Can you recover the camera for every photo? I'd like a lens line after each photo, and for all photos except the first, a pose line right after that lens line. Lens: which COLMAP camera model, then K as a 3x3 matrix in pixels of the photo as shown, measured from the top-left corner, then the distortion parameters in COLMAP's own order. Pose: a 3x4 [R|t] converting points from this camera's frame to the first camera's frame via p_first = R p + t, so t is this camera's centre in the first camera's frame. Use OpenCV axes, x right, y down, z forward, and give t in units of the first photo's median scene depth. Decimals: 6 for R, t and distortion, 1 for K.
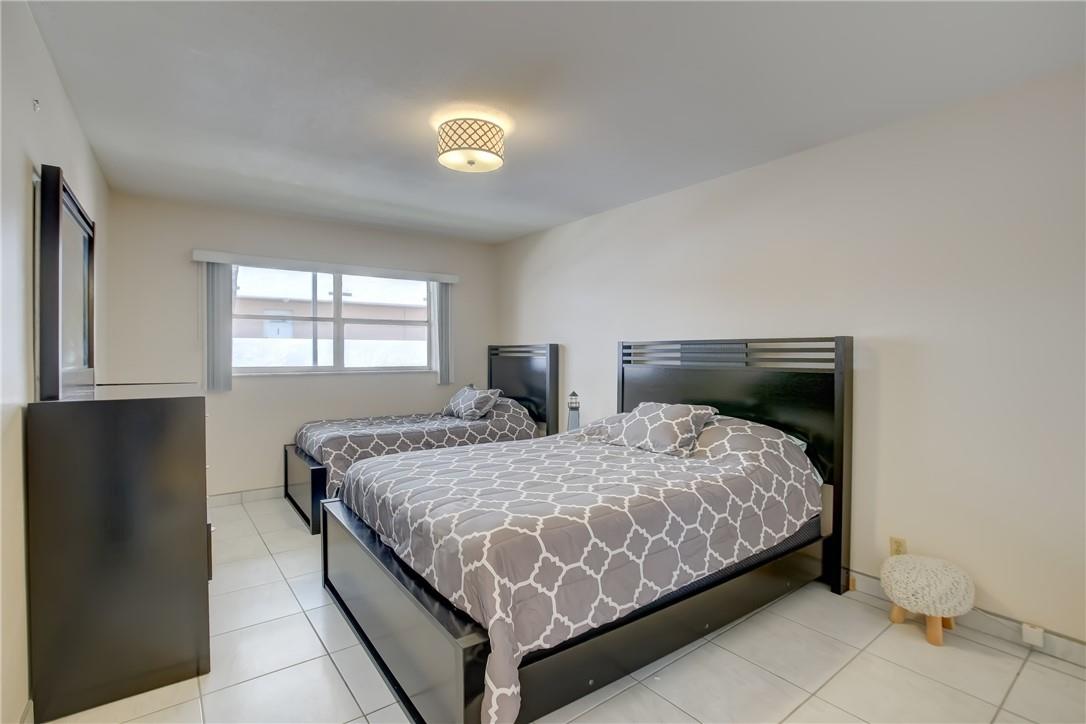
lens RADIAL K [[488.7, 0, 544.0], [0, 488.7, 371.8], [0, 0, 1]] dist [-0.039080, 0.021961]
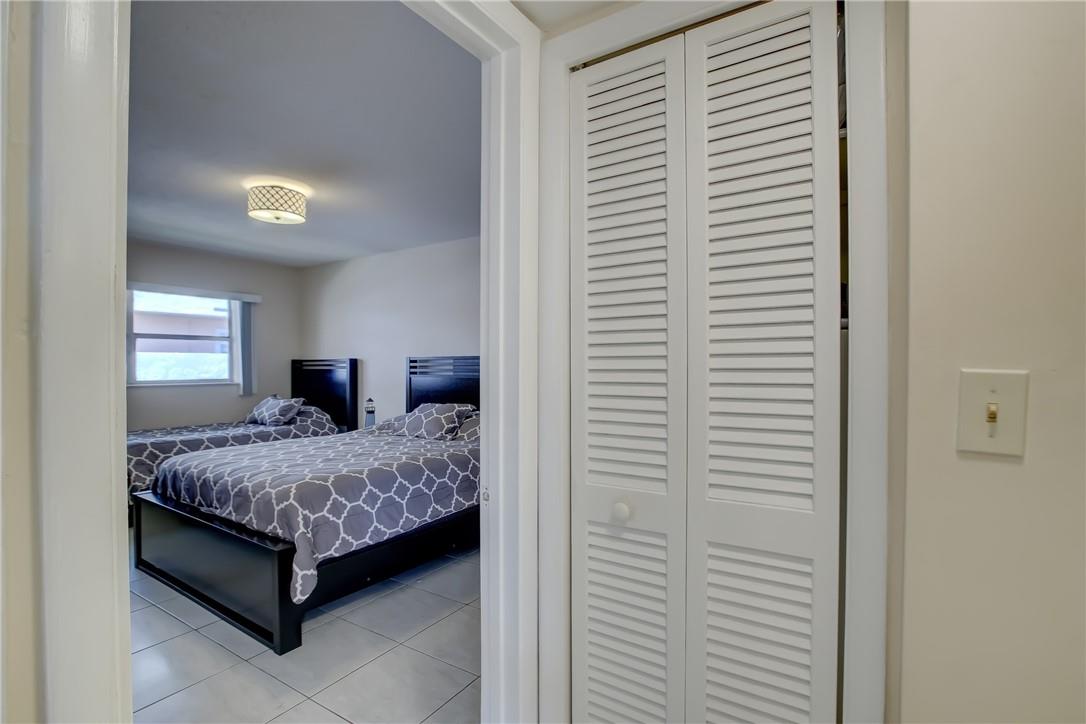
lens RADIAL K [[488.7, 0, 544.0], [0, 488.7, 371.8], [0, 0, 1]] dist [-0.039080, 0.021961]
pose [[0.932581, -0.006110, 0.360909, 0.045482], [0.015908, 0.999581, -0.024183, 0.018535], [-0.360610, 0.028294, 0.932287, -0.451090]]
